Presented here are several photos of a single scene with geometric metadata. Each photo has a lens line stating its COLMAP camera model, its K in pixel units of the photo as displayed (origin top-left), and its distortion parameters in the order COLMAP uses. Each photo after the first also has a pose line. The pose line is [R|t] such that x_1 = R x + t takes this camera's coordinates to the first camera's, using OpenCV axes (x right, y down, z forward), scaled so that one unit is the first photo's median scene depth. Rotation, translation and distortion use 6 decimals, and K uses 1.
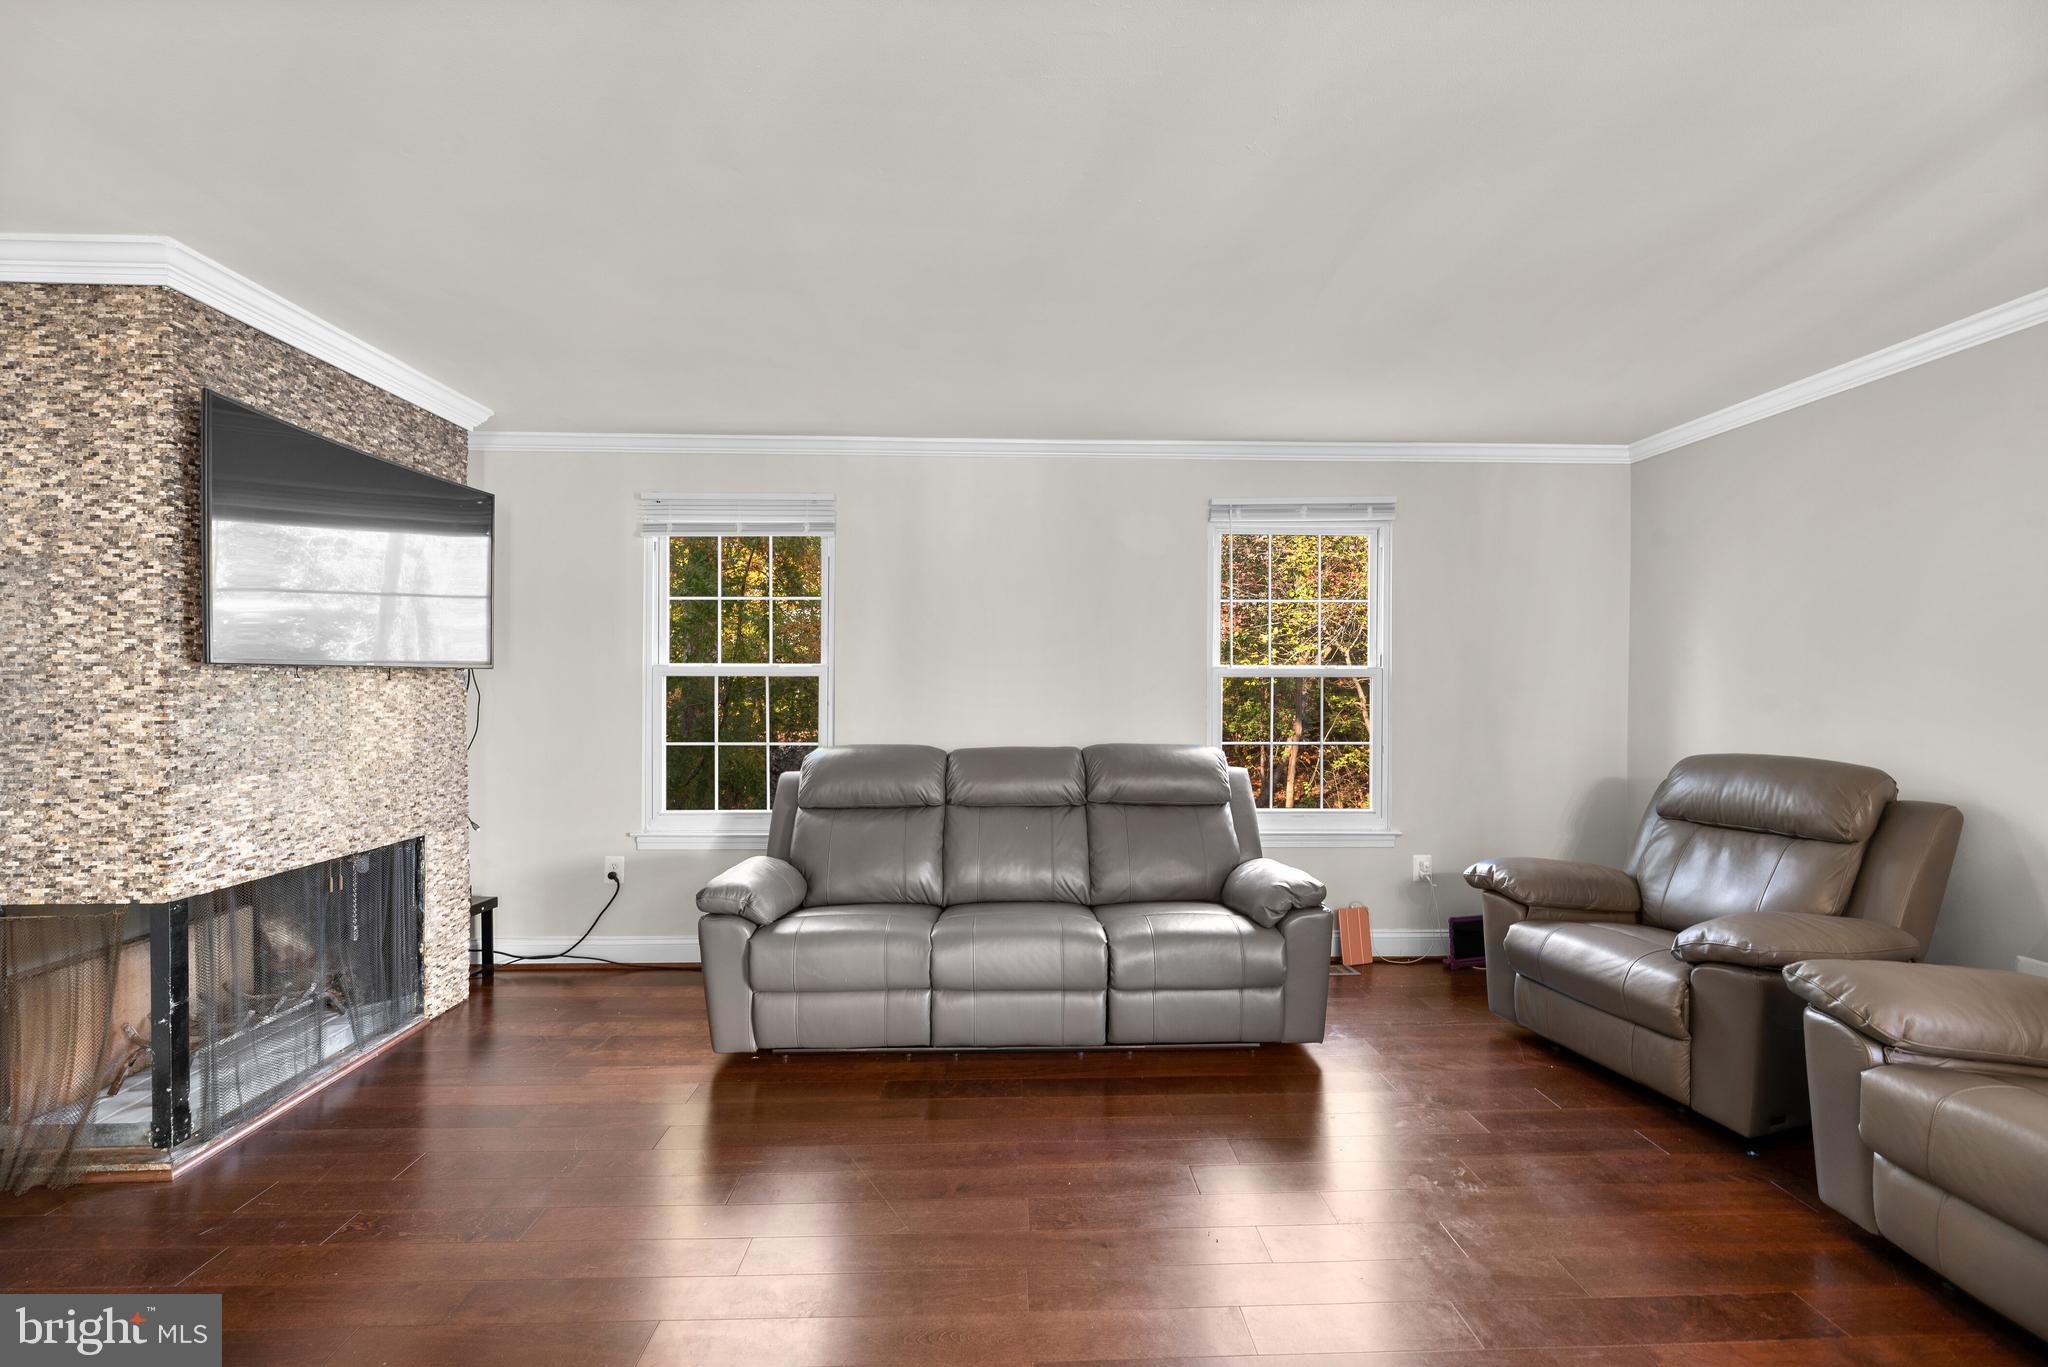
lens RADIAL K [[829.0, 0, 1025.7], [0, 829.0, 678.4], [0, 0, 1]] dist [0.002117, -0.000081]
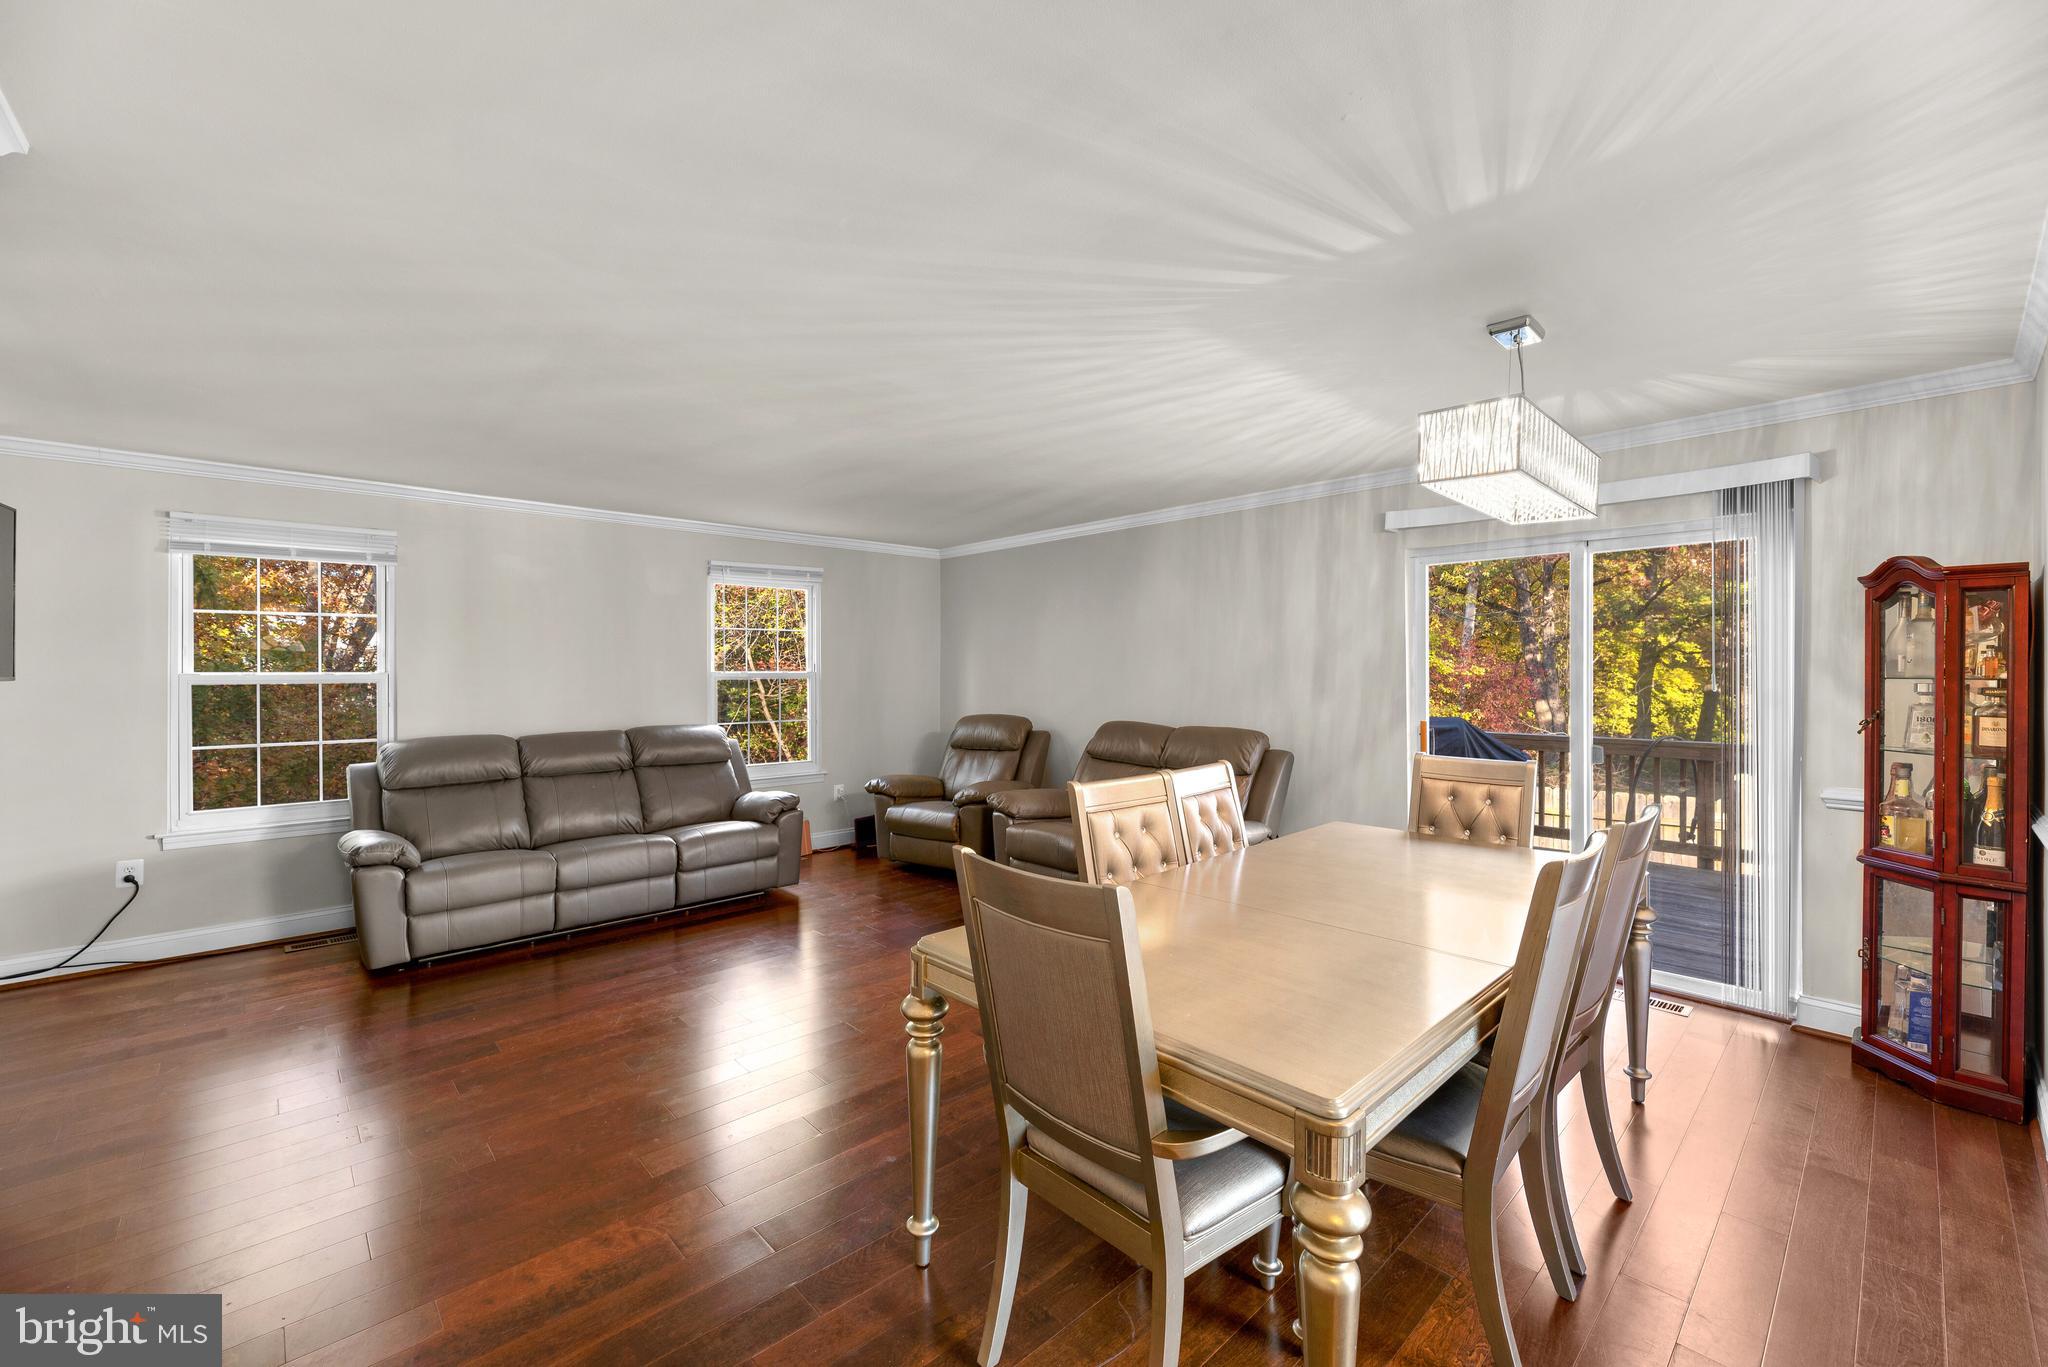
lens RADIAL K [[827.2, 0, 1027.3], [0, 827.2, 684.6], [0, 0, 1]] dist [0.003523, 0.000265]
pose [[0.752888, -0.015772, 0.657959, -0.398958], [0.003954, 0.999803, 0.019442, -0.022809], [-0.658136, -0.012035, 0.752802, -0.605910]]
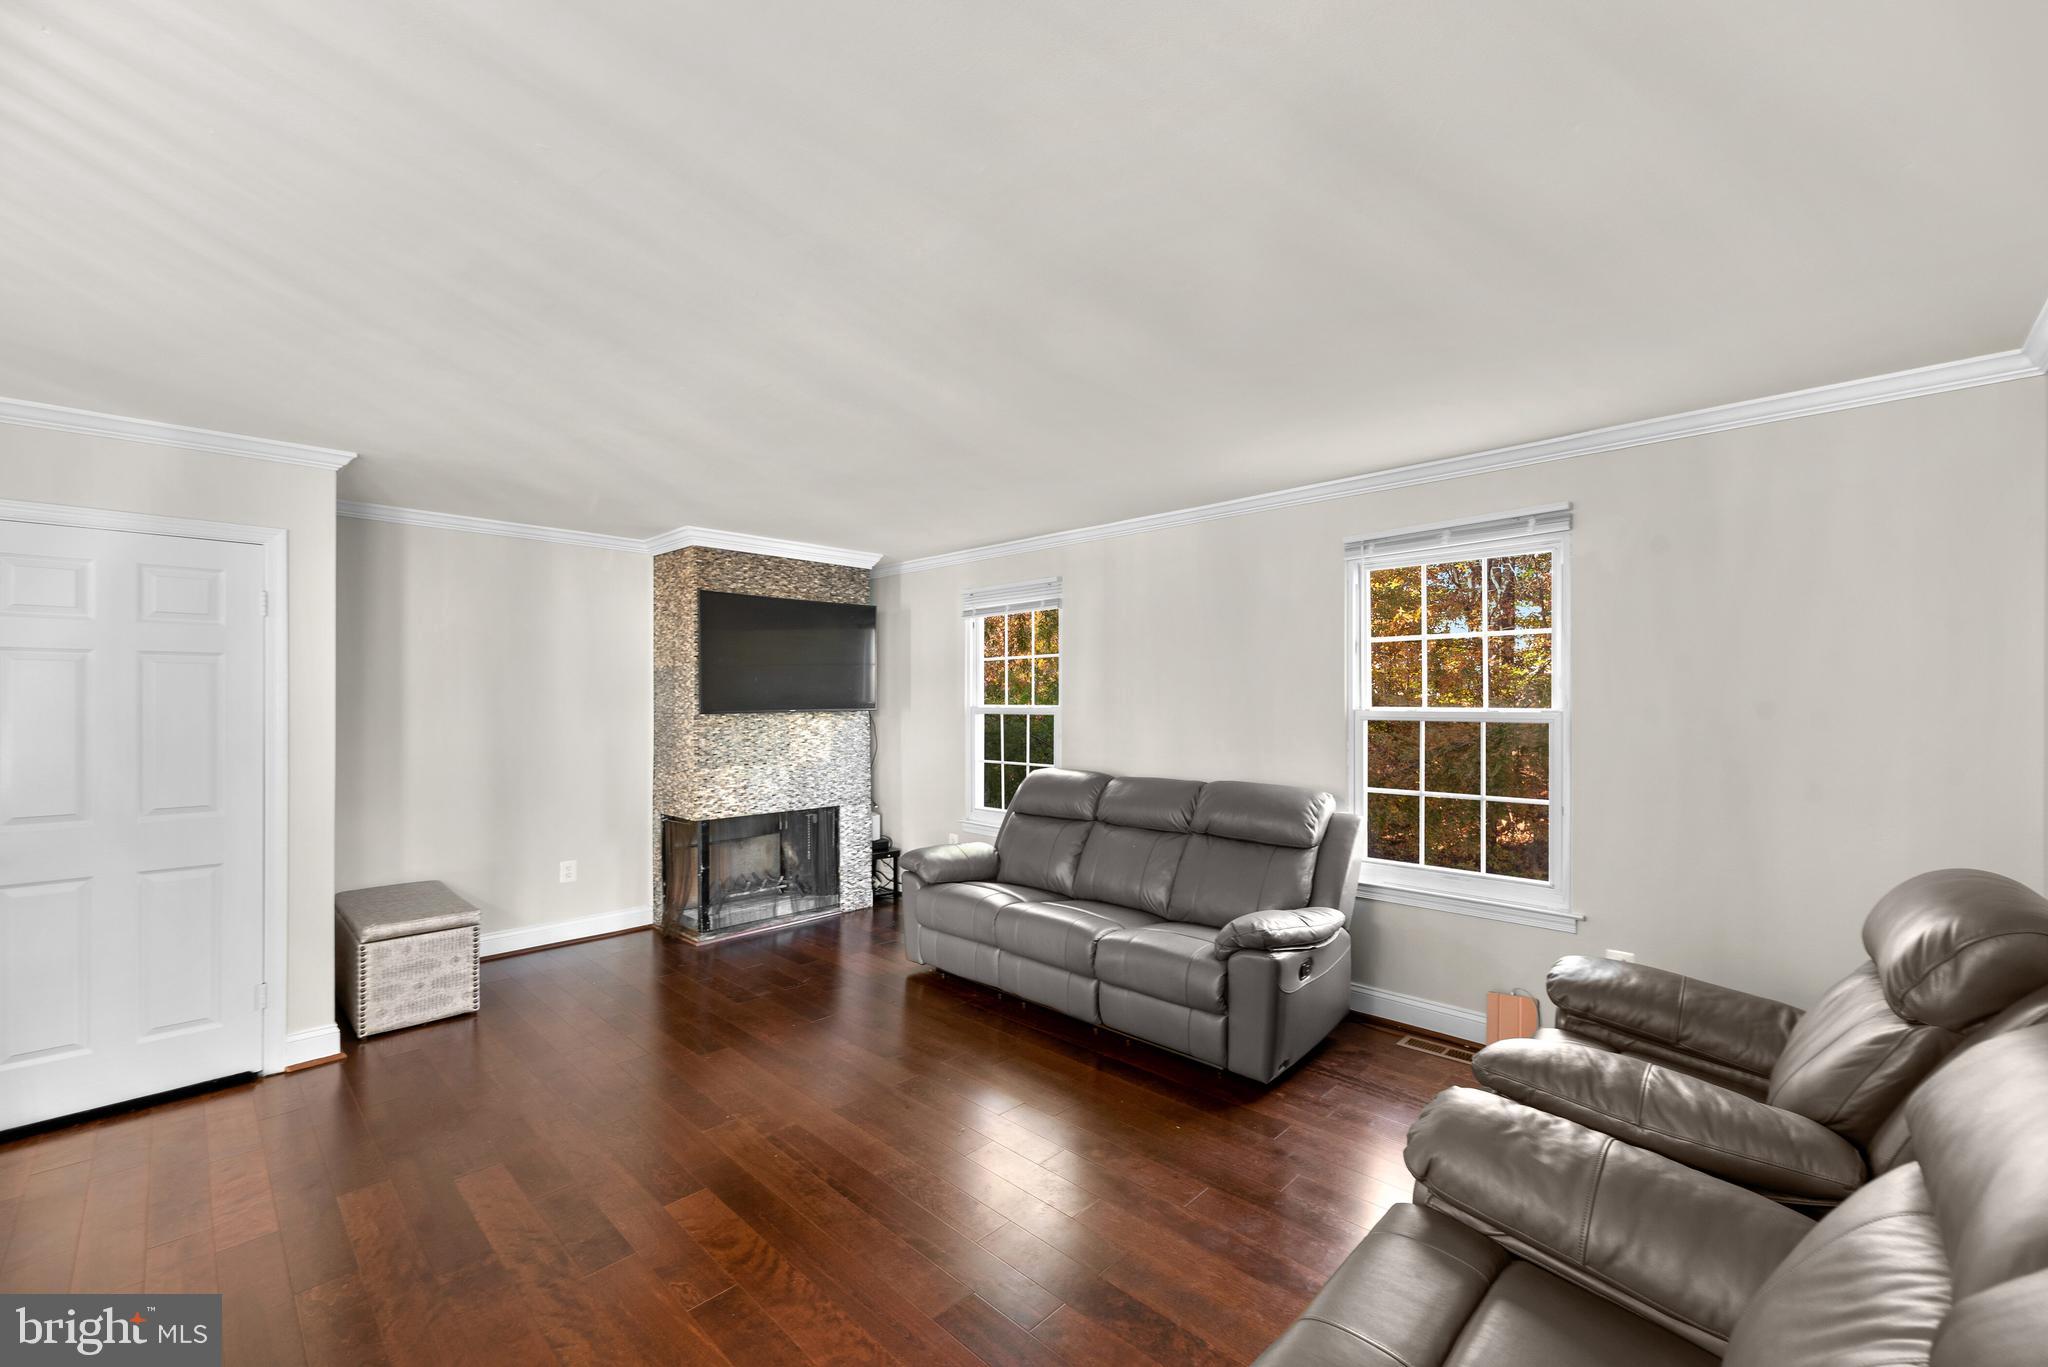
lens RADIAL K [[827.2, 0, 1027.3], [0, 827.2, 684.6], [0, 0, 1]] dist [0.003523, 0.000265]
pose [[0.695547, -0.016356, -0.718294, 0.810211], [0.007326, 0.999850, -0.015673, -0.037148], [0.718443, 0.005639, 0.695563, 0.064027]]
